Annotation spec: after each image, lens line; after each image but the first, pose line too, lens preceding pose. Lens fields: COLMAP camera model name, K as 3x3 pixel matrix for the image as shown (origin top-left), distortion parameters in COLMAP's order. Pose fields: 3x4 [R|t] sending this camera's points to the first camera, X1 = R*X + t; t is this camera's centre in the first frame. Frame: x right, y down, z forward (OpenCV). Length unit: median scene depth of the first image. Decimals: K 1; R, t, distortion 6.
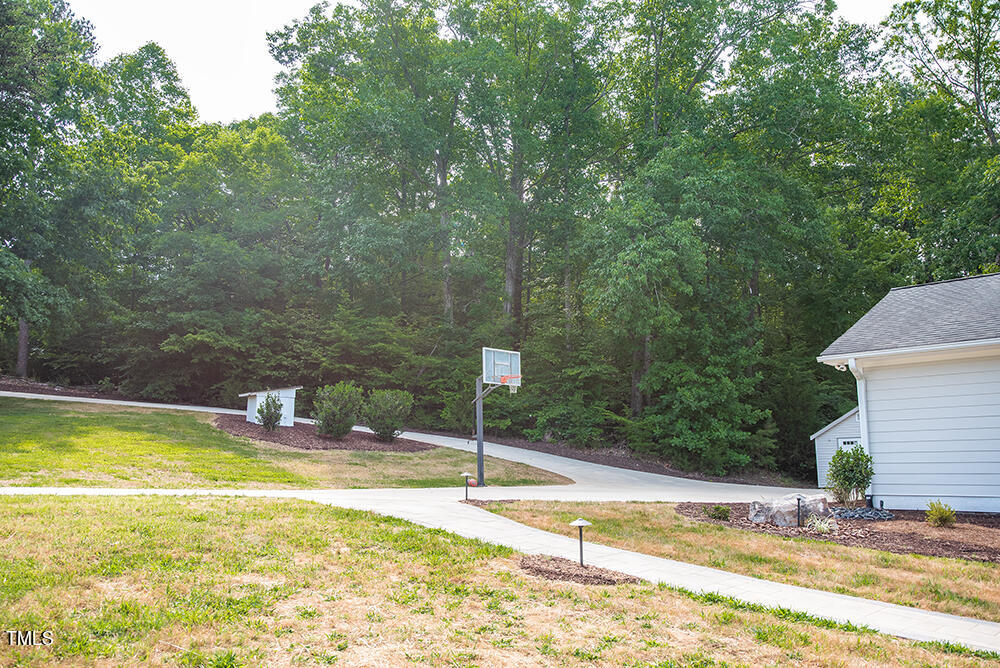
lens RADIAL K [[758.4, 0, 500.0], [0, 758.4, 334.0], [0, 0, 1]] dist [-0.110161, 0.133086]
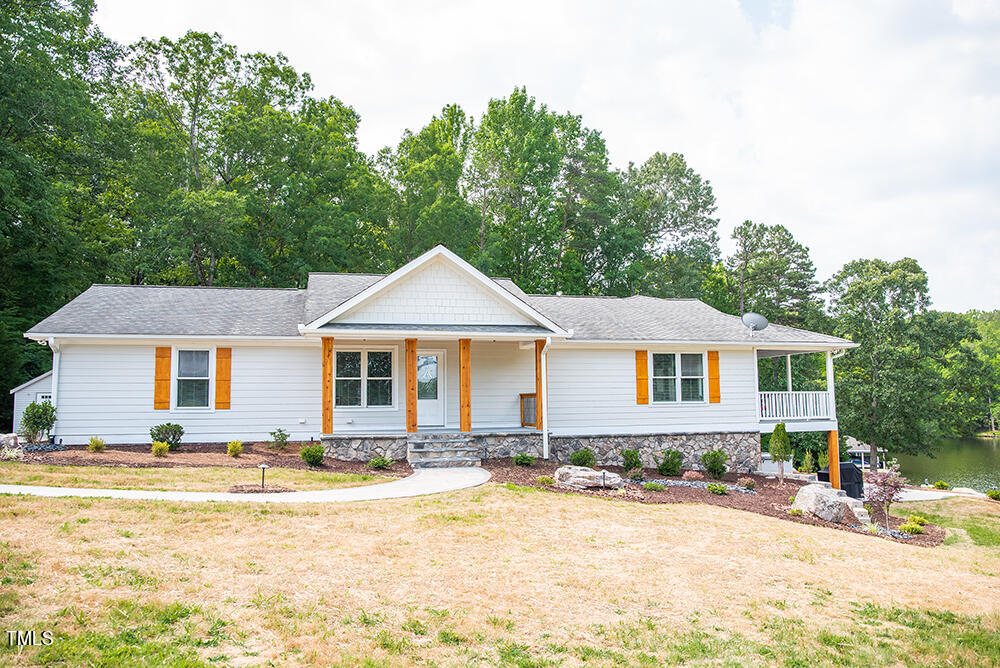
lens RADIAL K [[717.0, 0, 503.9], [0, 717.0, 340.6], [0, 0, 1]] dist [-0.124951, 0.106514]
pose [[0.531889, 0.083360, 0.842701, -0.123683], [-0.137026, 0.990501, -0.011493, -0.046127], [-0.835654, -0.109358, 0.538259, -0.297026]]
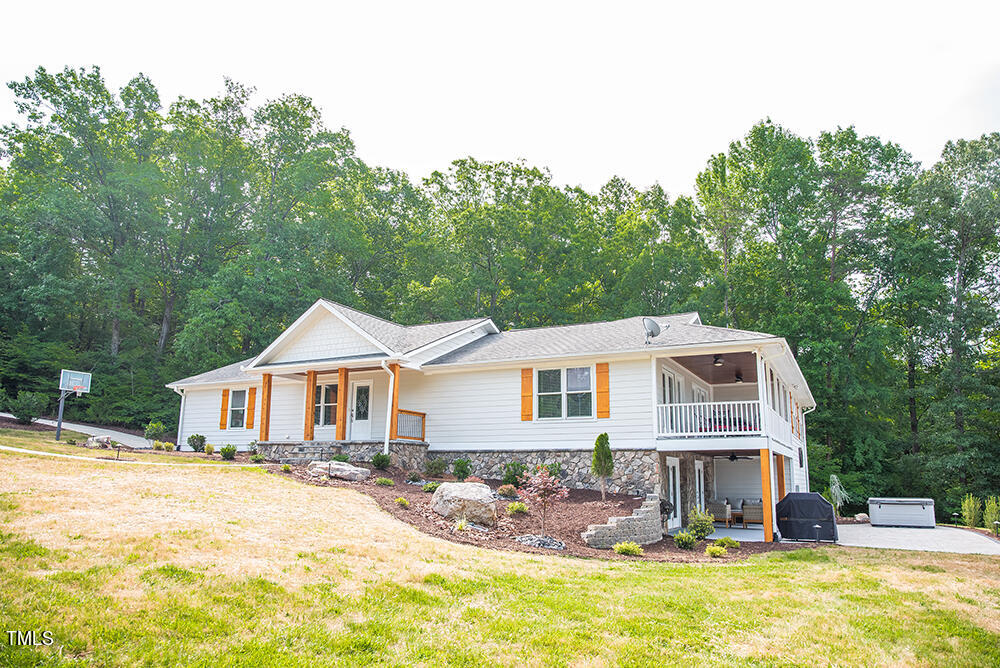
lens RADIAL K [[717.0, 0, 503.9], [0, 717.0, 340.6], [0, 0, 1]] dist [-0.124951, 0.106514]
pose [[0.961486, 0.078812, 0.263312, 0.659731], [-0.070871, 0.996702, -0.039538, -0.072120], [-0.265560, 0.019354, 0.963900, -1.047526]]
